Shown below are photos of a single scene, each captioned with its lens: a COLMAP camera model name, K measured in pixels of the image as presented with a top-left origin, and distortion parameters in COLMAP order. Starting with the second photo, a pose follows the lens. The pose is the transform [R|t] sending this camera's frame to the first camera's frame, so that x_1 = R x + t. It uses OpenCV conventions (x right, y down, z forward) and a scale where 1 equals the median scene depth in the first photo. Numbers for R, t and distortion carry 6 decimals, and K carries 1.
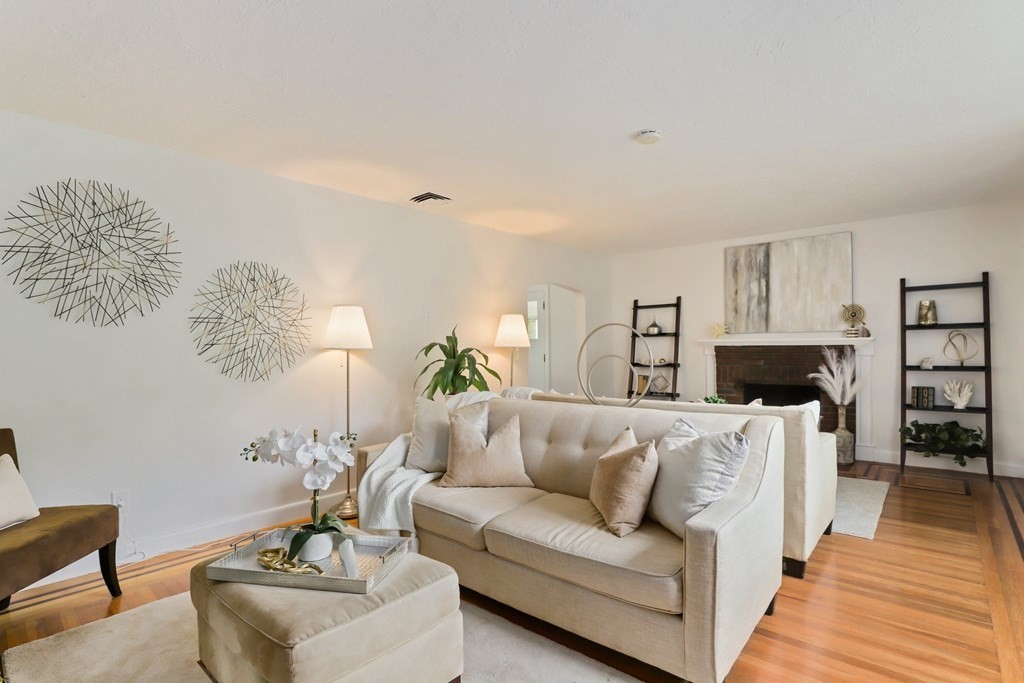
lens RADIAL K [[501.1, 0, 494.4], [0, 501.1, 347.3], [0, 0, 1]] dist [-0.001572, -0.000081]
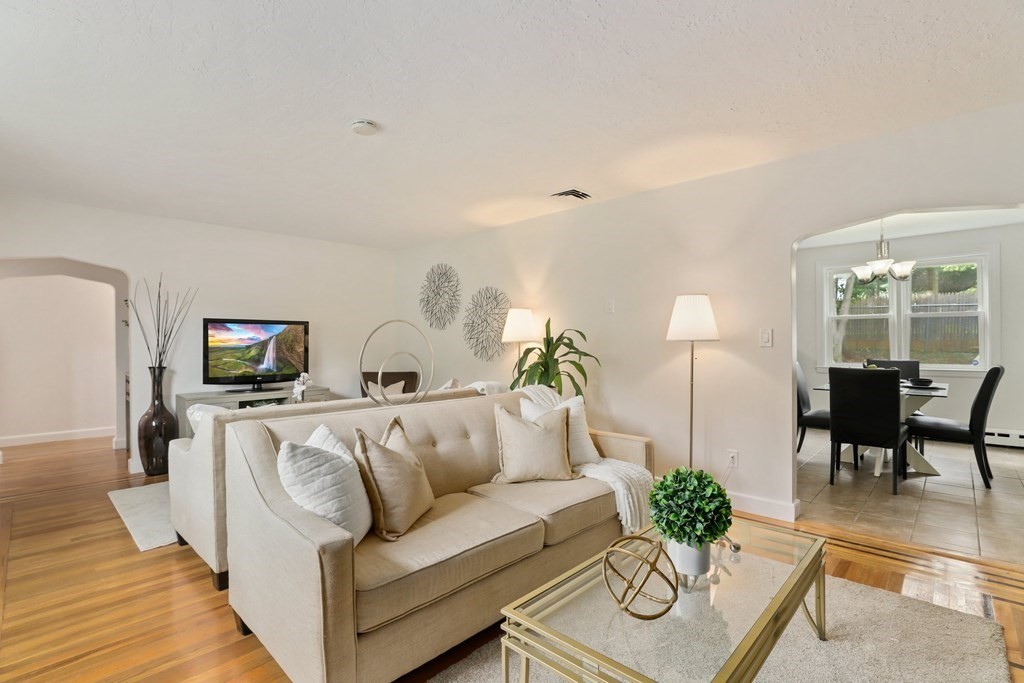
lens RADIAL K [[480.7, 0, 517.1], [0, 480.7, 339.8], [0, 0, 1]] dist [-0.002688, 0.000363]
pose [[-0.015910, 0.009267, -0.999830, 1.201350], [0.004744, 0.999946, 0.009192, -0.016879], [0.999862, -0.004597, -0.015953, 1.270013]]
